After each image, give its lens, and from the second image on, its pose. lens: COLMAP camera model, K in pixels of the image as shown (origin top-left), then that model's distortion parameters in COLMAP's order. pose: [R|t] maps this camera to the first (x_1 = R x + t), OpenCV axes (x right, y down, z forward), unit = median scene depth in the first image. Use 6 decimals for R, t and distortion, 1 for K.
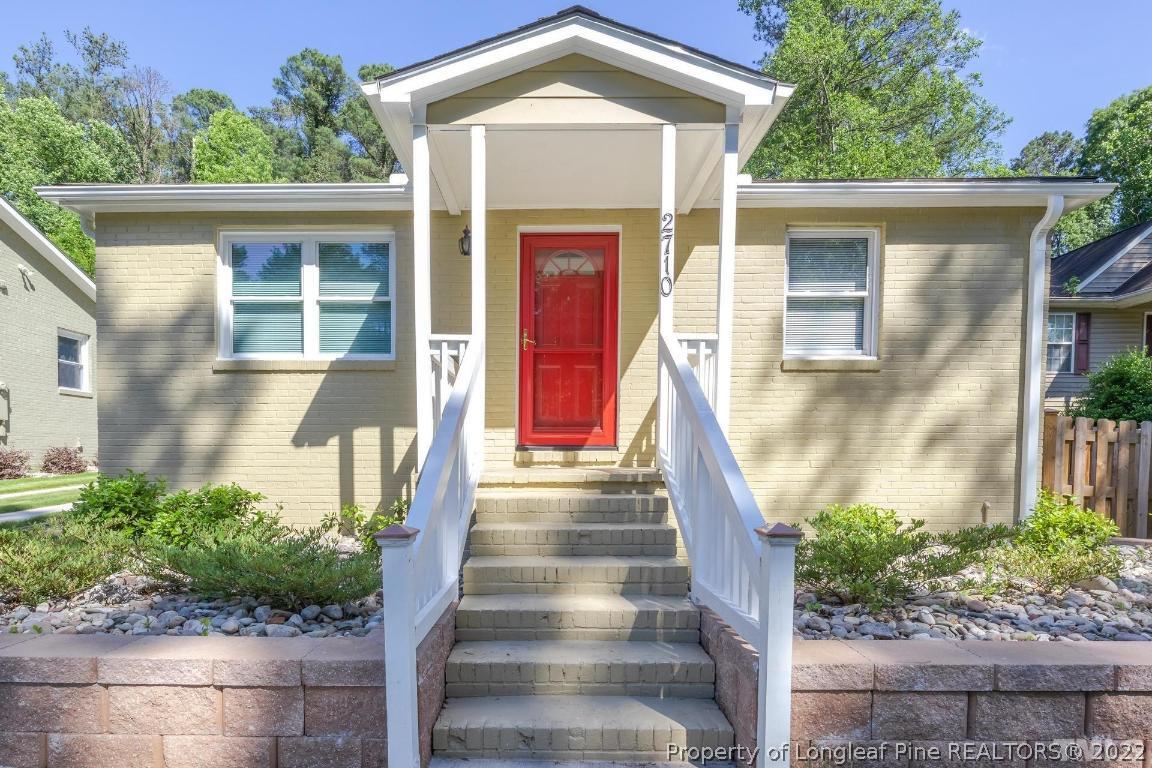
lens RADIAL K [[590.6, 0, 558.1], [0, 590.6, 472.1], [0, 0, 1]] dist [-0.000686, 0.000157]
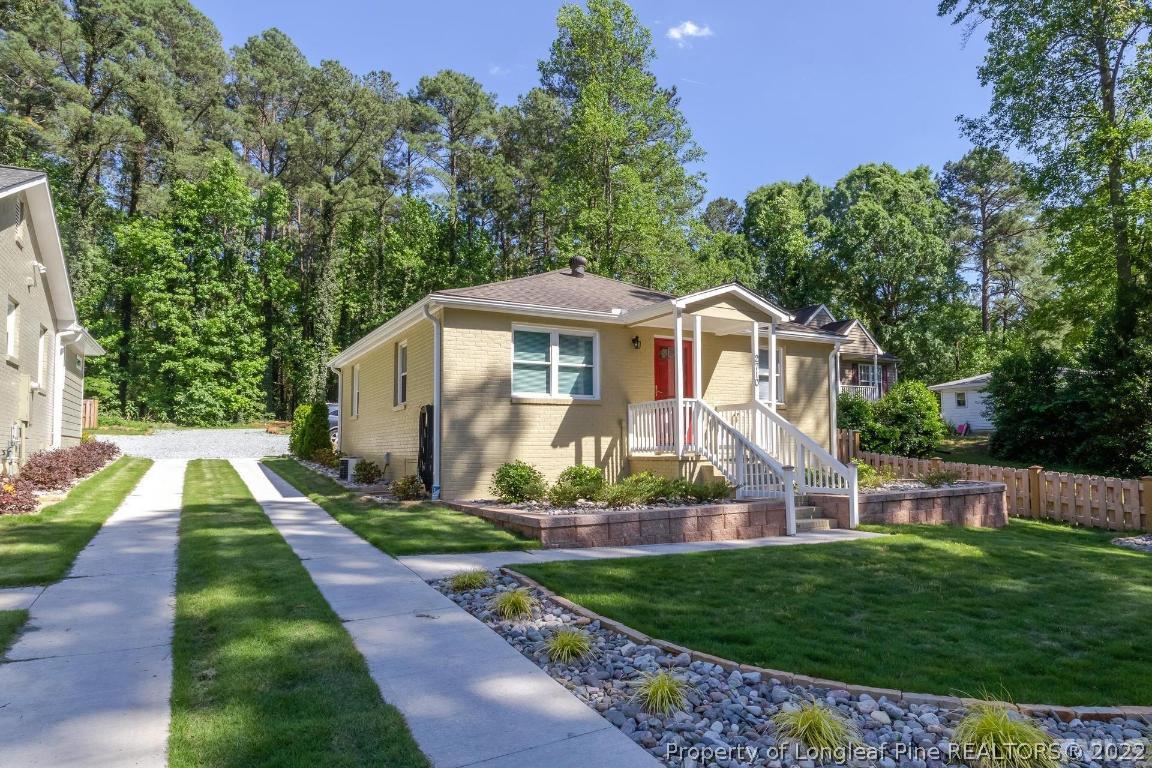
lens RADIAL K [[658.8, 0, 621.6], [0, 658.8, 417.2], [0, 0, 1]] dist [0.003499, 0.000138]
pose [[0.846194, 0.009404, 0.532792, -1.324897], [0.032879, 0.997018, -0.069817, 0.015045], [-0.531860, 0.076597, 0.843361, -0.794137]]
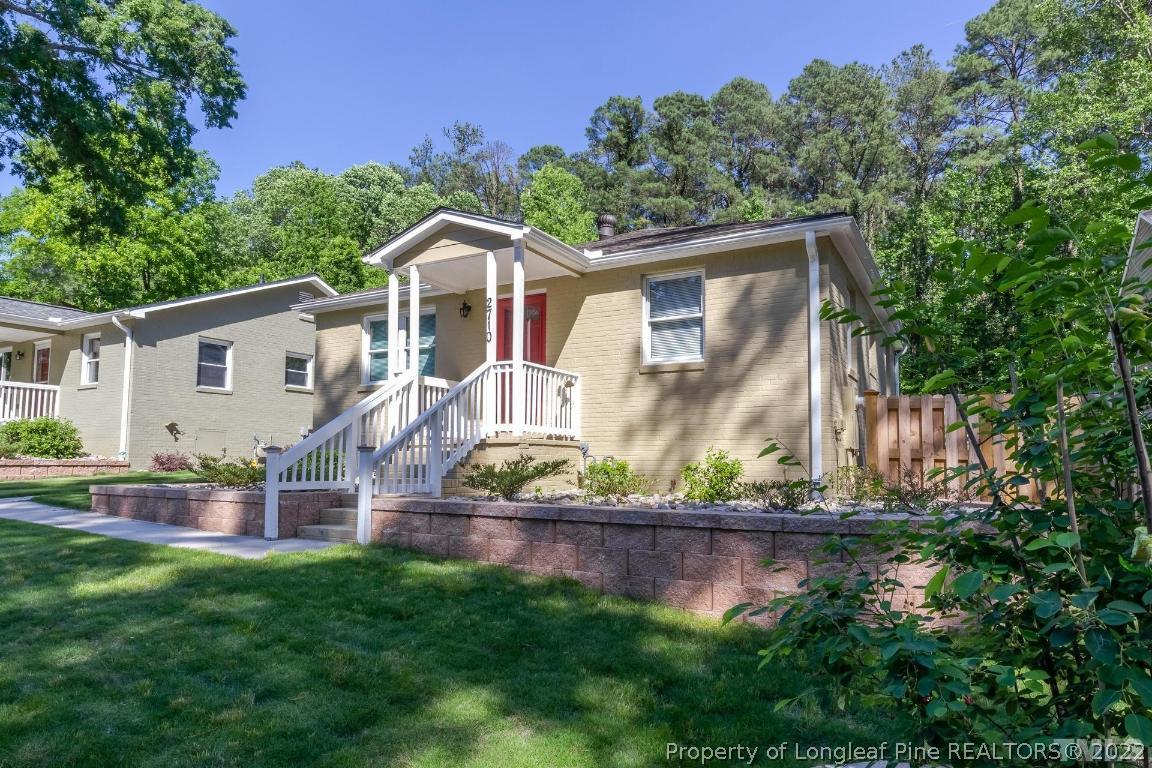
lens RADIAL K [[658.8, 0, 621.6], [0, 658.8, 417.2], [0, 0, 1]] dist [0.003499, 0.000138]
pose [[0.895515, -0.028929, -0.444091, 1.033170], [-0.015134, 0.995328, -0.095355, 0.086296], [0.444775, 0.092112, 0.890893, -0.435297]]
